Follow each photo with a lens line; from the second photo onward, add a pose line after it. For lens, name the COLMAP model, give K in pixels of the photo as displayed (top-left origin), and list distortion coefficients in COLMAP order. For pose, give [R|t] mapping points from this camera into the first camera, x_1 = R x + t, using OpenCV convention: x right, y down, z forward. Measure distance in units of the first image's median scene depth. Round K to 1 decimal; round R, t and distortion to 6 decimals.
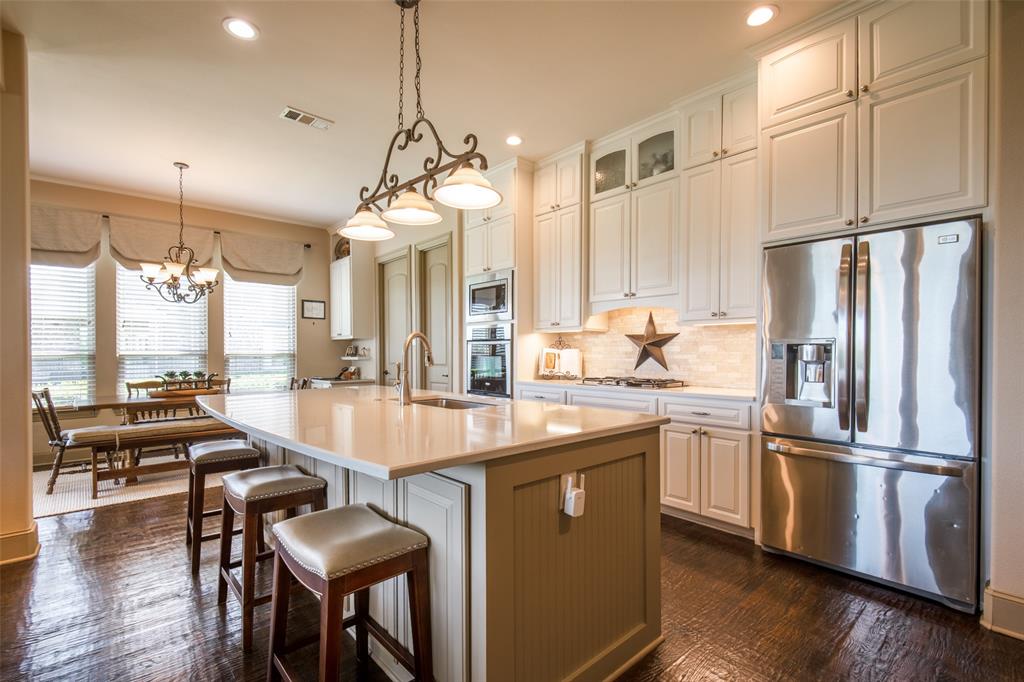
lens RADIAL K [[460.4, 0, 519.3], [0, 460.4, 357.2], [0, 0, 1]] dist [0.027652, -0.024027]
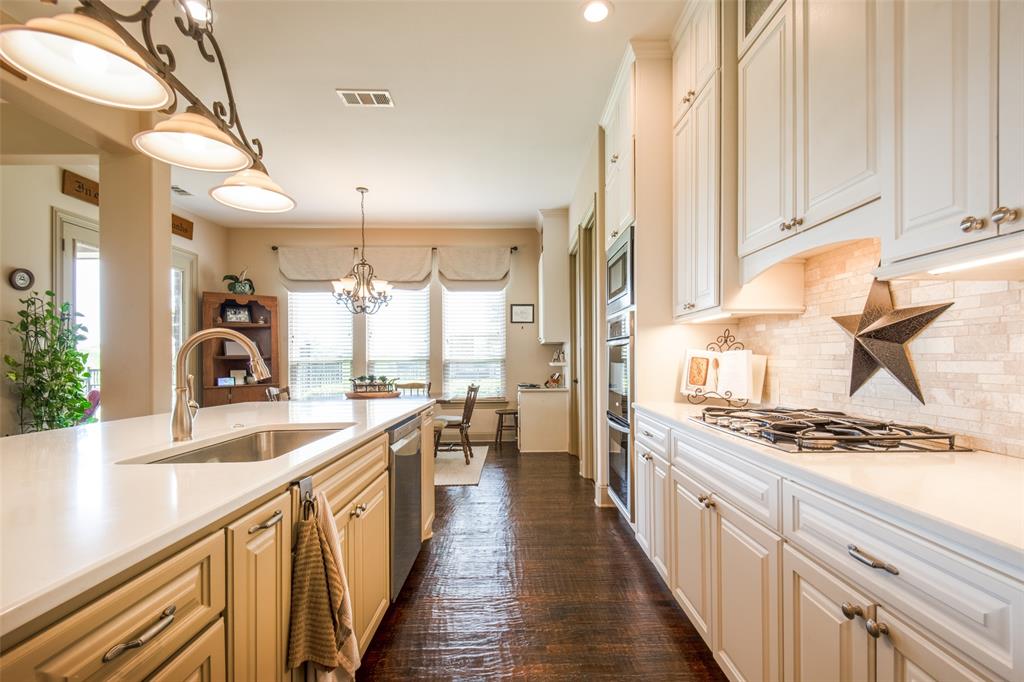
lens RADIAL K [[460.4, 0, 519.3], [0, 460.4, 357.2], [0, 0, 1]] dist [0.027652, -0.024027]
pose [[0.750022, -0.004425, -0.661398, 0.284156], [-0.002580, 0.999950, -0.009616, -0.003911], [0.661408, 0.008919, 0.749973, 0.425324]]
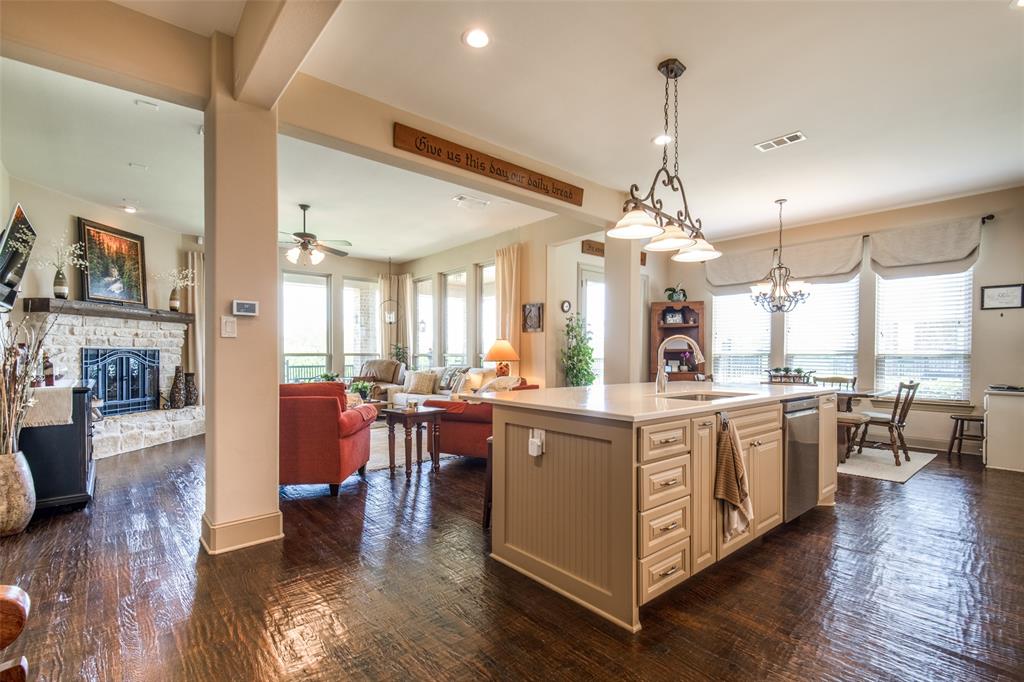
lens RADIAL K [[463.1, 0, 495.0], [0, 463.1, 359.8], [0, 0, 1]] dist [-0.002706, -0.001183]
pose [[-0.049612, 0.017398, -0.998617, 0.553964], [-0.014071, 0.999737, 0.018116, -0.001462], [0.998669, 0.014951, -0.049354, 0.308763]]
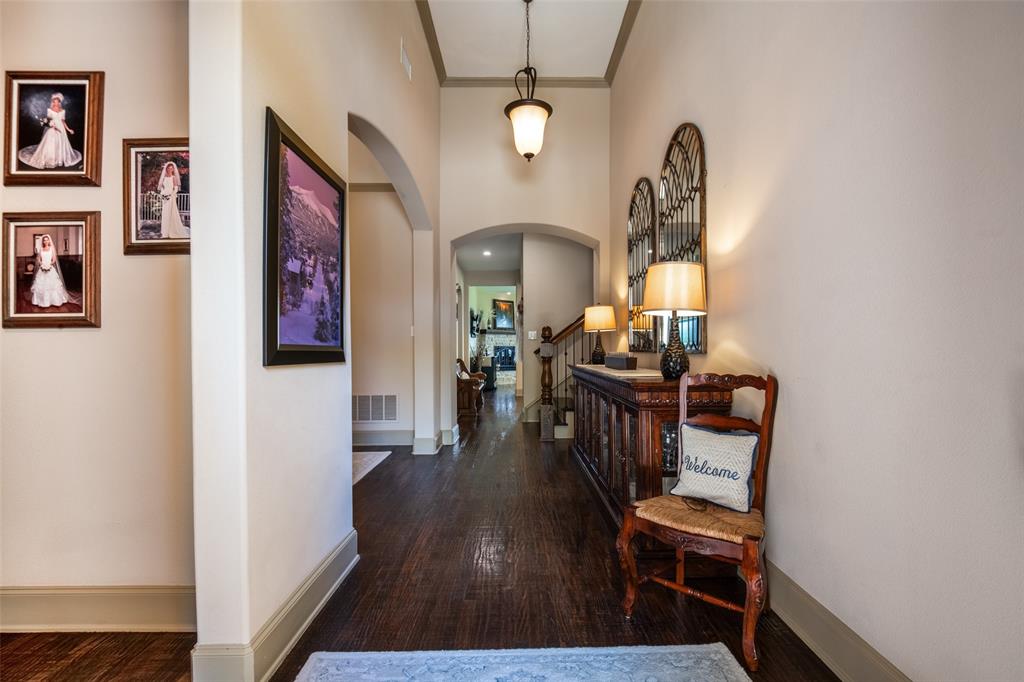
lens RADIAL K [[460.4, 0, 519.3], [0, 460.4, 357.2], [0, 0, 1]] dist [0.027652, -0.024027]
pose [[-0.670272, 0.014907, -0.741966, 1.789407], [-0.008230, 0.999587, 0.027518, -0.005695], [0.742070, 0.024551, -0.669873, 1.571431]]
